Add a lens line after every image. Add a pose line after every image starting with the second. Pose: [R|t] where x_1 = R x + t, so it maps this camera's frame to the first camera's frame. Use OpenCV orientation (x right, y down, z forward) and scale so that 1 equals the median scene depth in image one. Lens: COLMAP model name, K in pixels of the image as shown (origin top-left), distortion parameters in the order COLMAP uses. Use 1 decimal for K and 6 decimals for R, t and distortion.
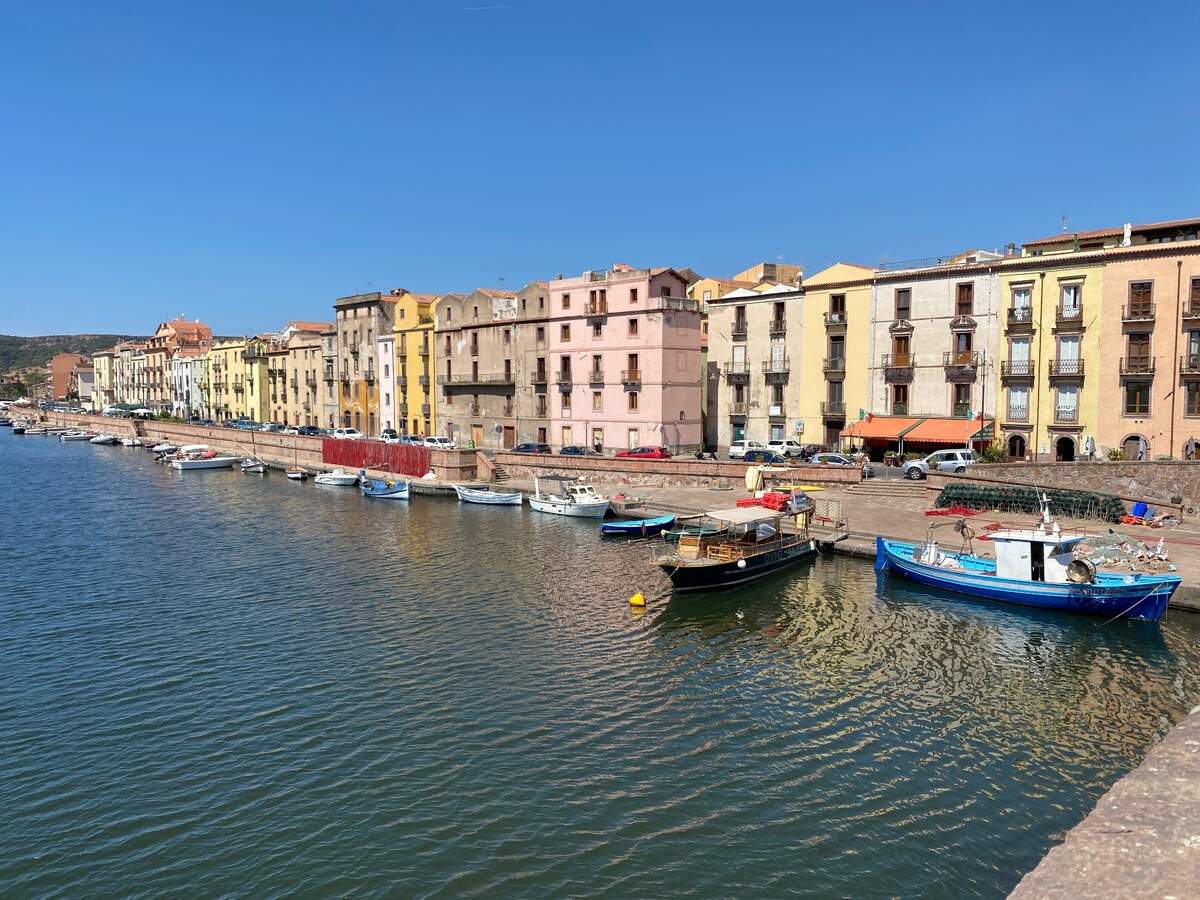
lens RADIAL K [[925.5, 0, 593.5], [0, 925.5, 449.9], [0, 0, 1]] dist [0.081929, -0.112446]
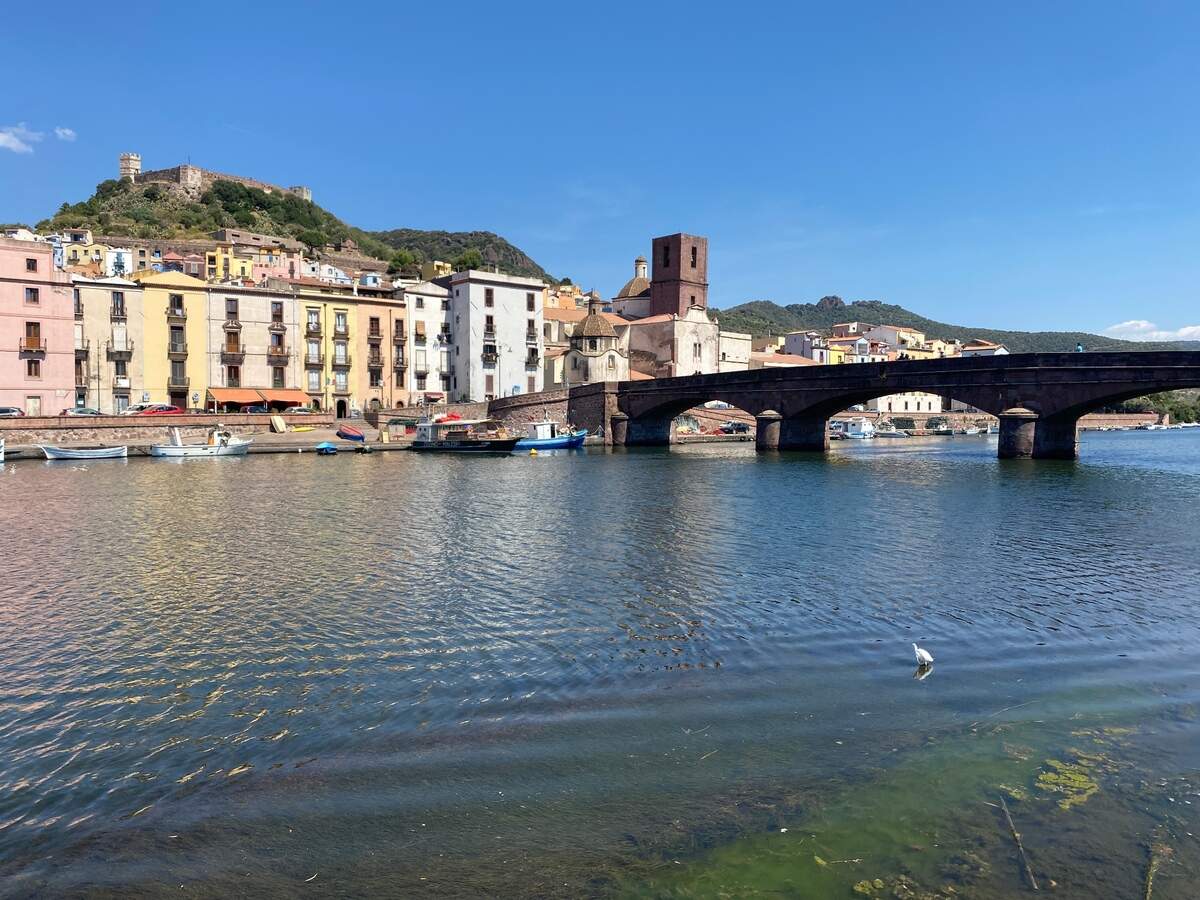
lens RADIAL K [[925.5, 0, 593.5], [0, 925.5, 449.9], [0, 0, 1]] dist [0.081929, -0.112446]
pose [[0.069729, -0.035852, 0.996922, -1.040149], [0.067782, 0.997215, 0.031121, 0.049977], [-0.995260, 0.065404, 0.071965, 0.354204]]
